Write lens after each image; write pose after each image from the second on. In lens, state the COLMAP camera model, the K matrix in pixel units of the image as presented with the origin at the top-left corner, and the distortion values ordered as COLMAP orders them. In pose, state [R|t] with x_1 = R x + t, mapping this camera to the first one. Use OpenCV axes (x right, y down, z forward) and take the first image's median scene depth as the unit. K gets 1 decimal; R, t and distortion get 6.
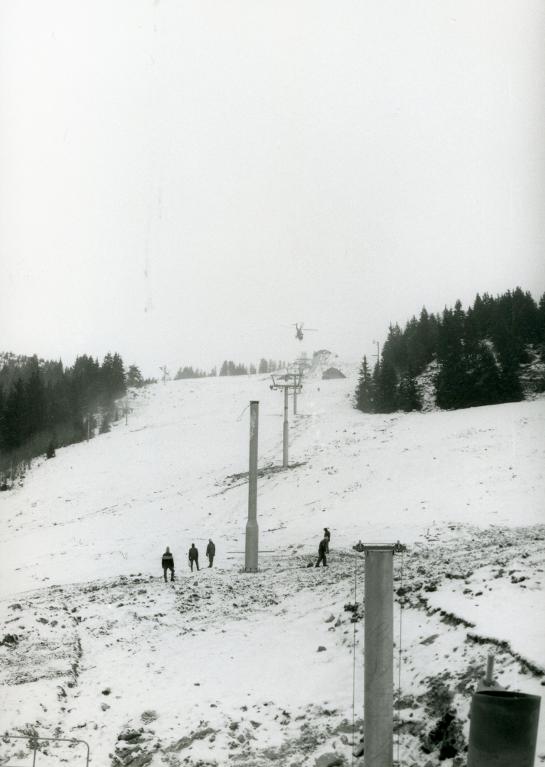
lens RADIAL K [[865.0, 0, 268.8], [0, 865.0, 371.4], [0, 0, 1]] dist [0.012326, 0.033021]
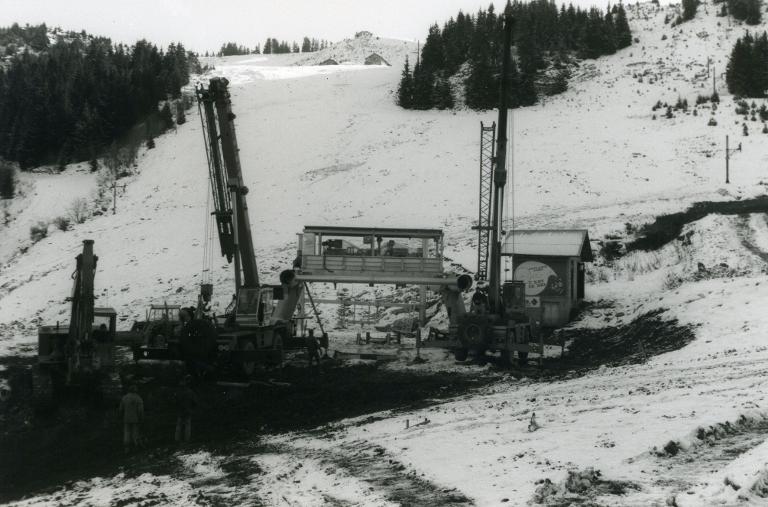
lens RADIAL K [[858.9, 0, 384.0], [0, 858.9, 253.5], [0, 0, 1]] dist [0.004257, -0.138019]
pose [[0.995624, 0.004325, 0.093346, -0.021259], [-0.026764, 0.970279, 0.240504, -0.033233], [-0.089531, -0.241950, 0.966149, -0.139455]]
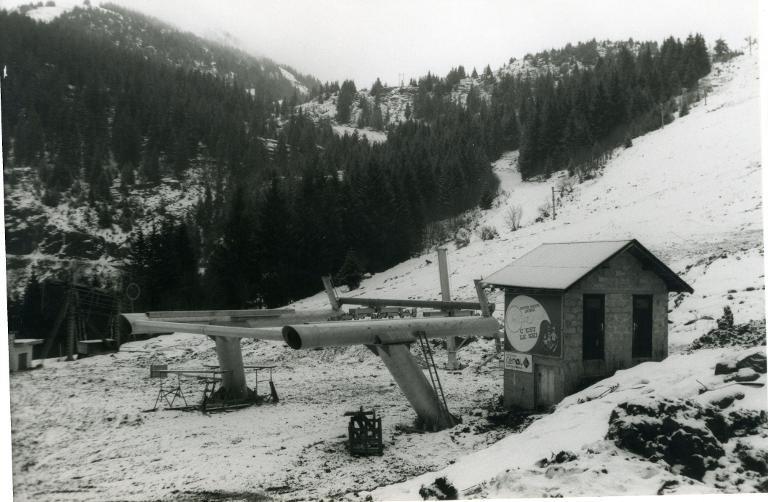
lens RADIAL K [[819.5, 0, 384.0], [0, 819.5, 251.0], [0, 0, 1]] dist [-0.015388, -0.004995]
pose [[0.832466, -0.029039, -0.553315, 0.052438], [0.162456, 0.967529, 0.193640, -0.021063], [0.529725, -0.251088, 0.810152, -0.077028]]
